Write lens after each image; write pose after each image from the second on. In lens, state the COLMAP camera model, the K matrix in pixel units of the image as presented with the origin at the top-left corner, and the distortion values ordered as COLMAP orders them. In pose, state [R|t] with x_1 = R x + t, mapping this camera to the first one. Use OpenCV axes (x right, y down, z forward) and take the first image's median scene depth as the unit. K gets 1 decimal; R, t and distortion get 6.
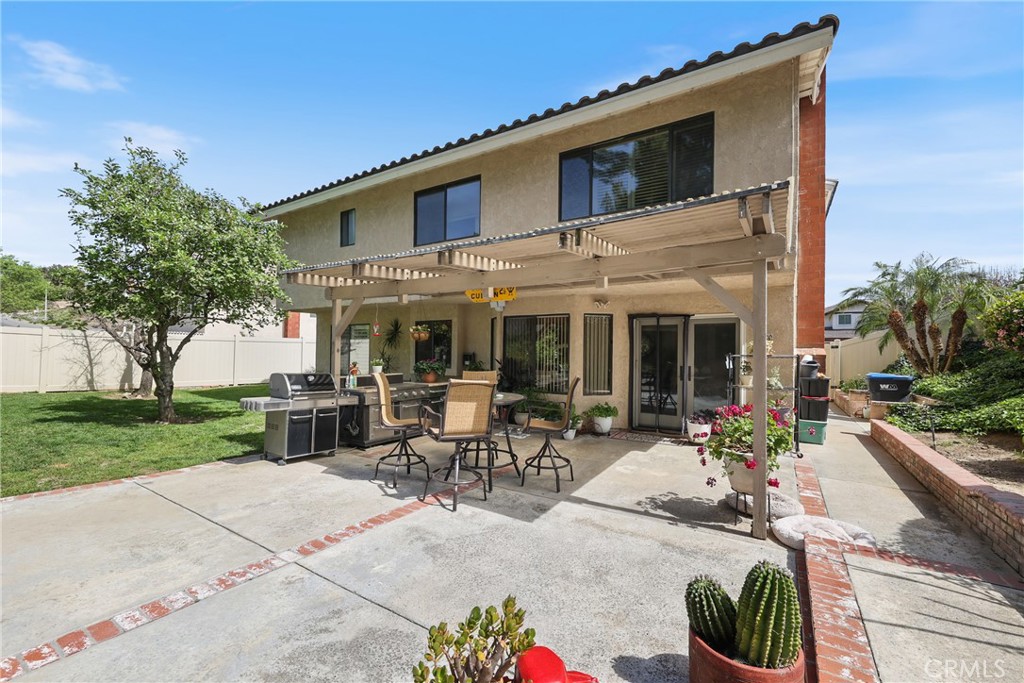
lens RADIAL K [[420.9, 0, 511.6], [0, 420.9, 353.8], [0, 0, 1]] dist [0.000559, -0.000227]
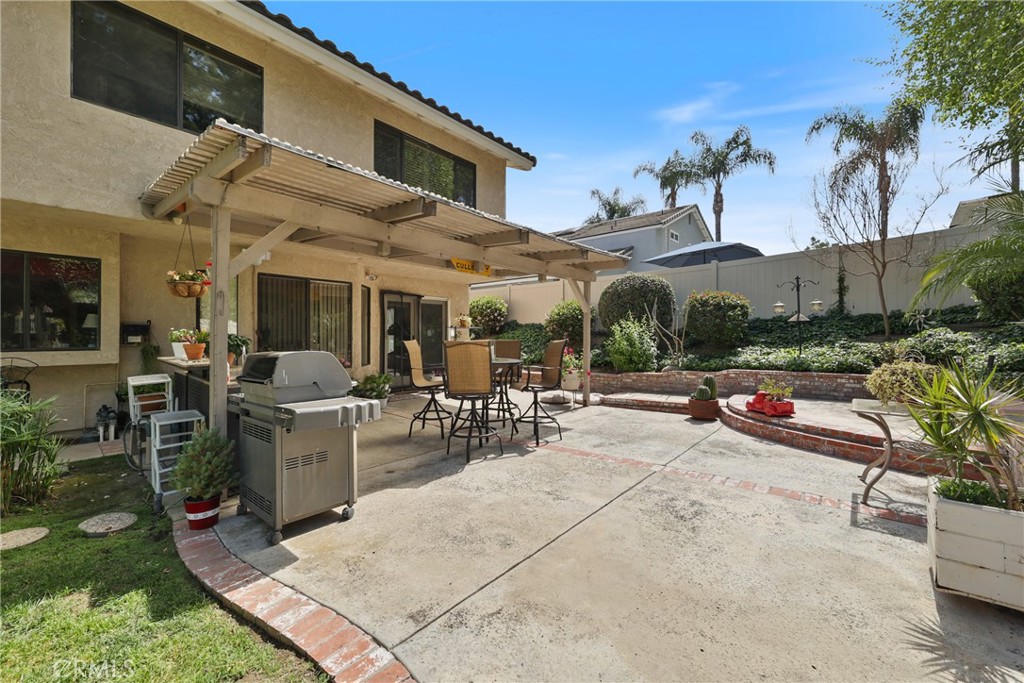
lens RADIAL K [[421.9, 0, 512.0], [0, 421.9, 341.5], [0, 0, 1]] dist [0.001117, 0.000006]
pose [[0.112402, -0.022012, 0.993419, -1.159608], [0.005998, 0.999751, 0.021474, 0.029481], [-0.993645, 0.003545, 0.112506, 0.796541]]
